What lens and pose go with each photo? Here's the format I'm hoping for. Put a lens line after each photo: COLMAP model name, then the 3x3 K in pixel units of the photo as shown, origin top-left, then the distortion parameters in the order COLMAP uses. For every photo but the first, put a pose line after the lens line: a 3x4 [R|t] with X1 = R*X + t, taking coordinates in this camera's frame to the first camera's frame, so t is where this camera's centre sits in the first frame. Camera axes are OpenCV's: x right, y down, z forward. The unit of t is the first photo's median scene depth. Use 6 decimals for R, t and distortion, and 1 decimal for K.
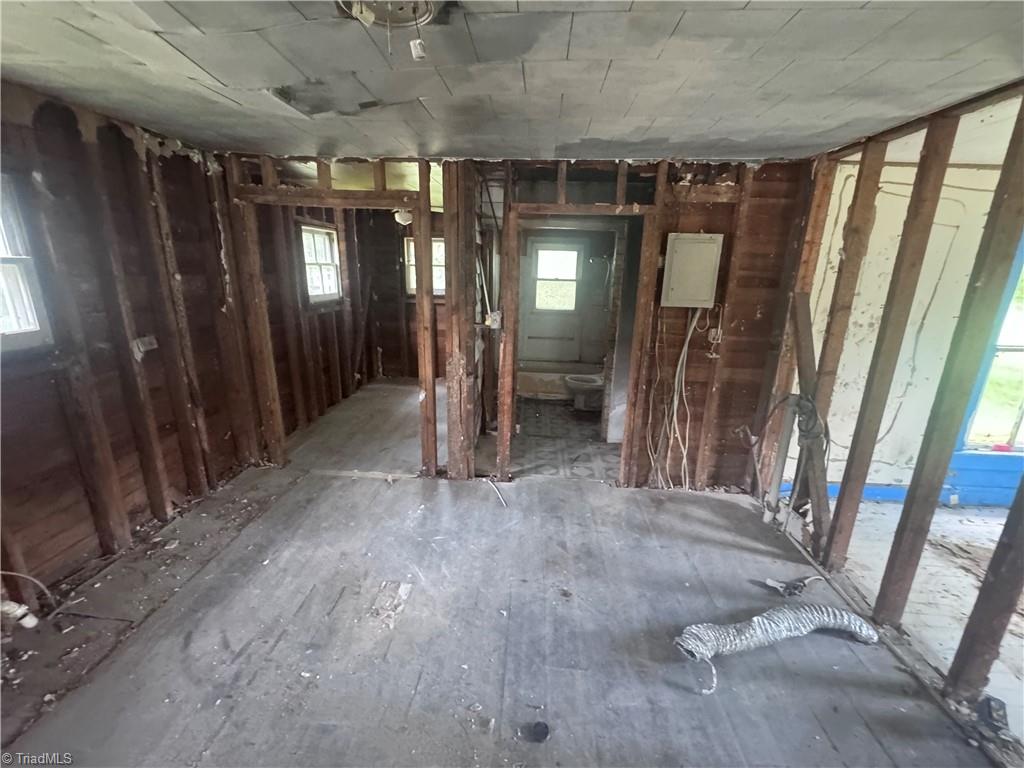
lens RADIAL K [[430.2, 0, 514.1], [0, 430.2, 384.9], [0, 0, 1]] dist [0.000615, -0.000073]
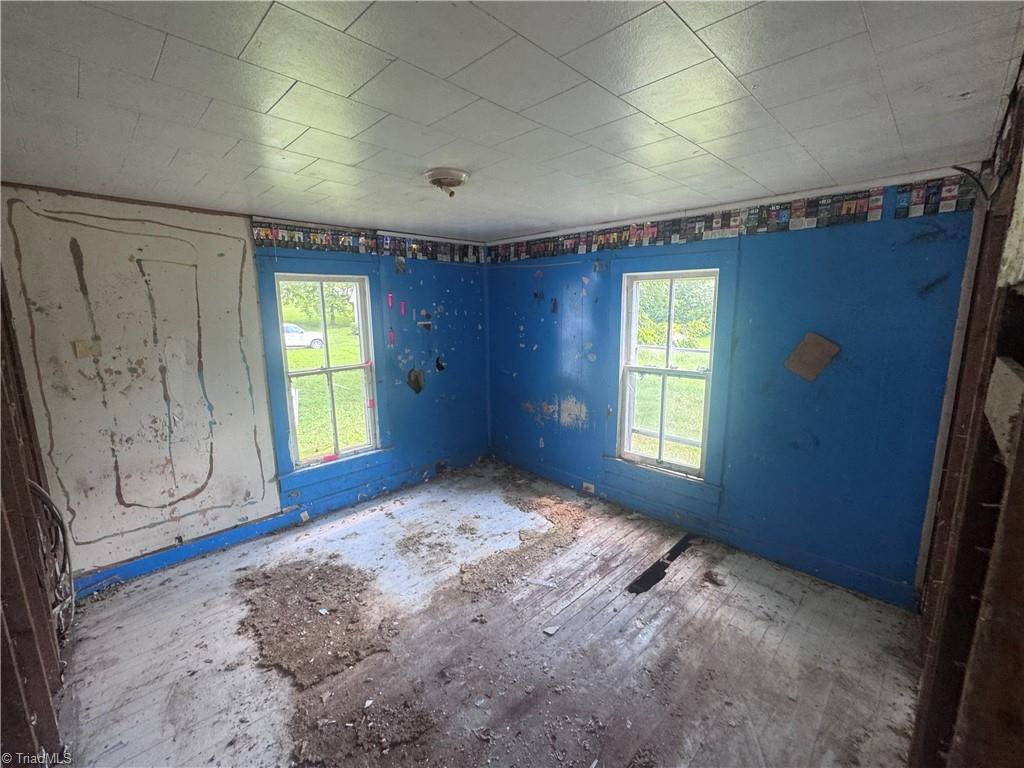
lens RADIAL K [[430.2, 0, 512.2], [0, 430.2, 384.3], [0, 0, 1]] dist [0.000615, -0.000073]
pose [[0.668698, -0.159092, 0.726315, 0.794750], [0.225969, 0.974120, 0.005328, 0.070818], [-0.708365, 0.160562, 0.687342, -0.189405]]
